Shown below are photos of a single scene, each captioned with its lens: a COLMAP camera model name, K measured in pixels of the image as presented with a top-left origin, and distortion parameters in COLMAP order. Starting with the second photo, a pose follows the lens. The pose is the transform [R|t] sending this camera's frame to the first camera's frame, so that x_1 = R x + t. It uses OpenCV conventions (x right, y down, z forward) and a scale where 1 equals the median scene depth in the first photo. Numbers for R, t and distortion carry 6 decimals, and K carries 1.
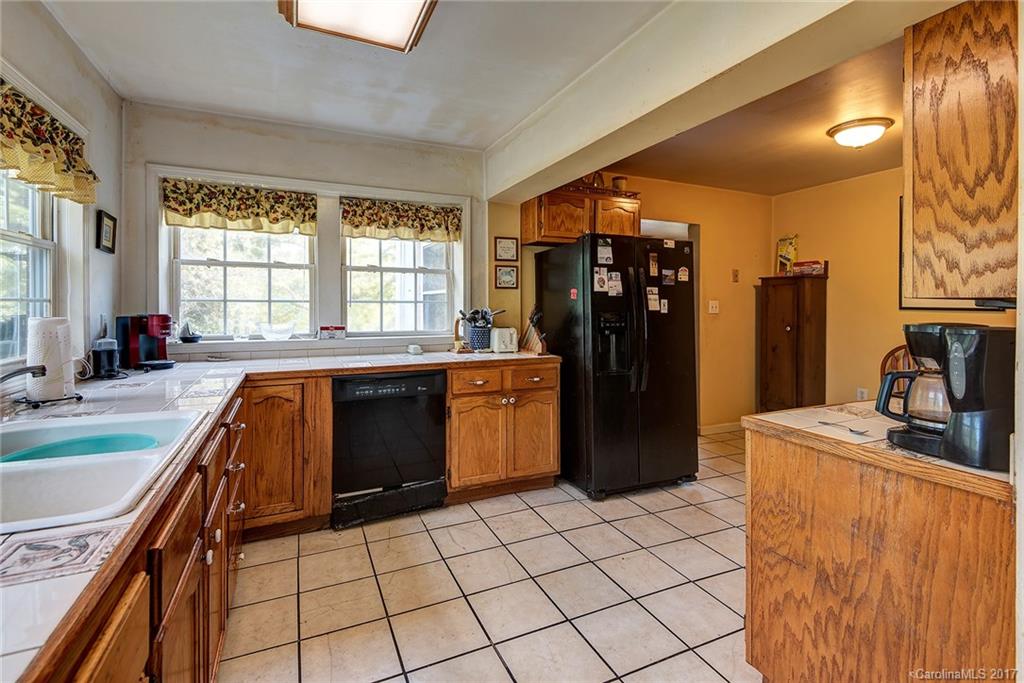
lens RADIAL K [[478.2, 0, 529.6], [0, 478.2, 305.9], [0, 0, 1]] dist [0.002714, -0.000300]
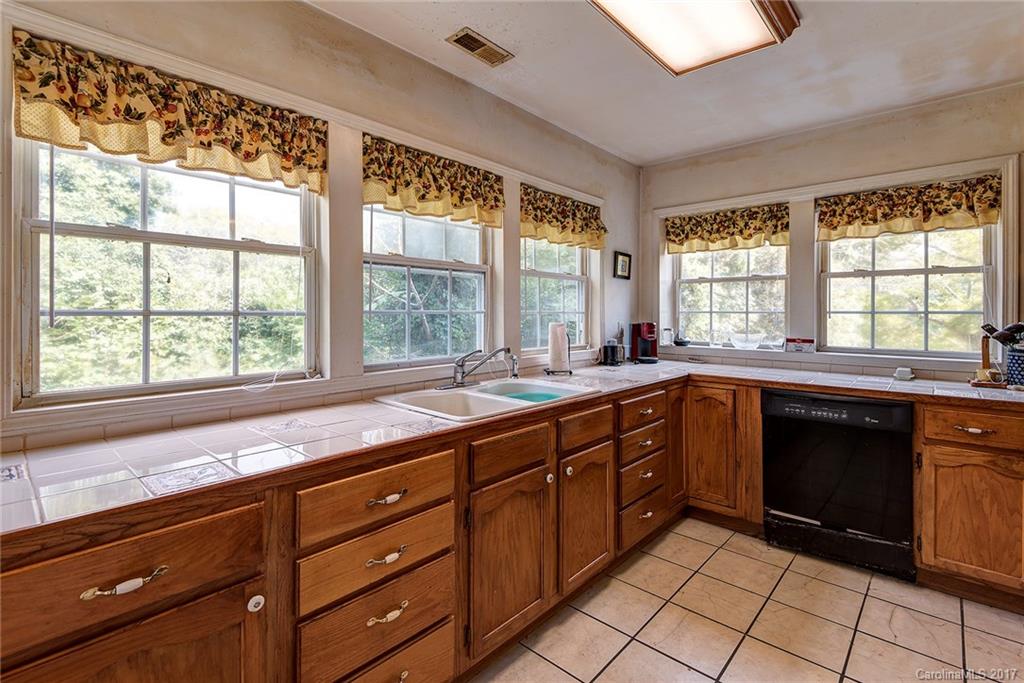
lens RADIAL K [[479.0, 0, 508.9], [0, 479.0, 320.6], [0, 0, 1]] dist [0.003167, -0.000597]
pose [[0.359855, 0.011499, -0.932937, 0.294769], [-0.005195, 0.999933, 0.010321, -0.000089], [0.932994, 0.001133, 0.359891, 0.132719]]
